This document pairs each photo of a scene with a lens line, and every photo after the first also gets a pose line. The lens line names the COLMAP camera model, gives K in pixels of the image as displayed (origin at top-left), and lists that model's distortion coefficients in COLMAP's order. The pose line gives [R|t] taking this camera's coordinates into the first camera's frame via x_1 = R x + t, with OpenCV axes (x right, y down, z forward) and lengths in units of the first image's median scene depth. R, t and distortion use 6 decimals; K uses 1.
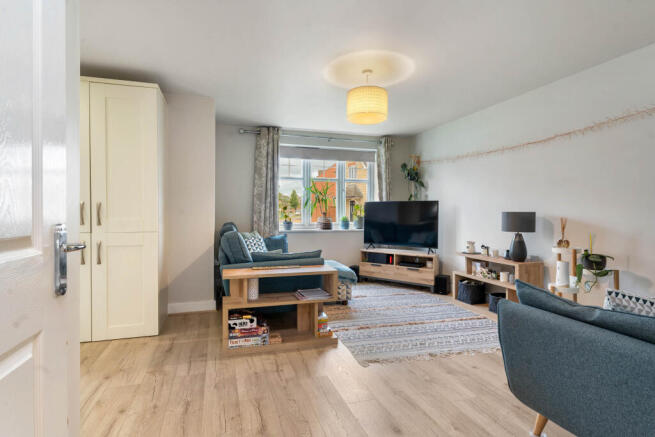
lens RADIAL K [[338.3, 0, 325.7], [0, 338.3, 214.3], [0, 0, 1]] dist [-0.000449, -0.000654]
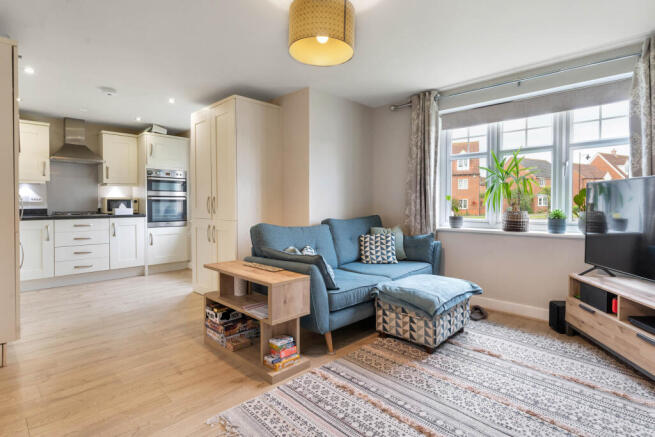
lens RADIAL K [[338.3, 0, 325.7], [0, 338.3, 214.3], [0, 0, 1]] dist [-0.000449, -0.000654]
pose [[0.467779, 0.026569, -0.883446, 0.422526], [-0.001005, 0.999563, 0.029530, -0.004353], [0.883845, -0.012926, 0.467601, 0.445090]]
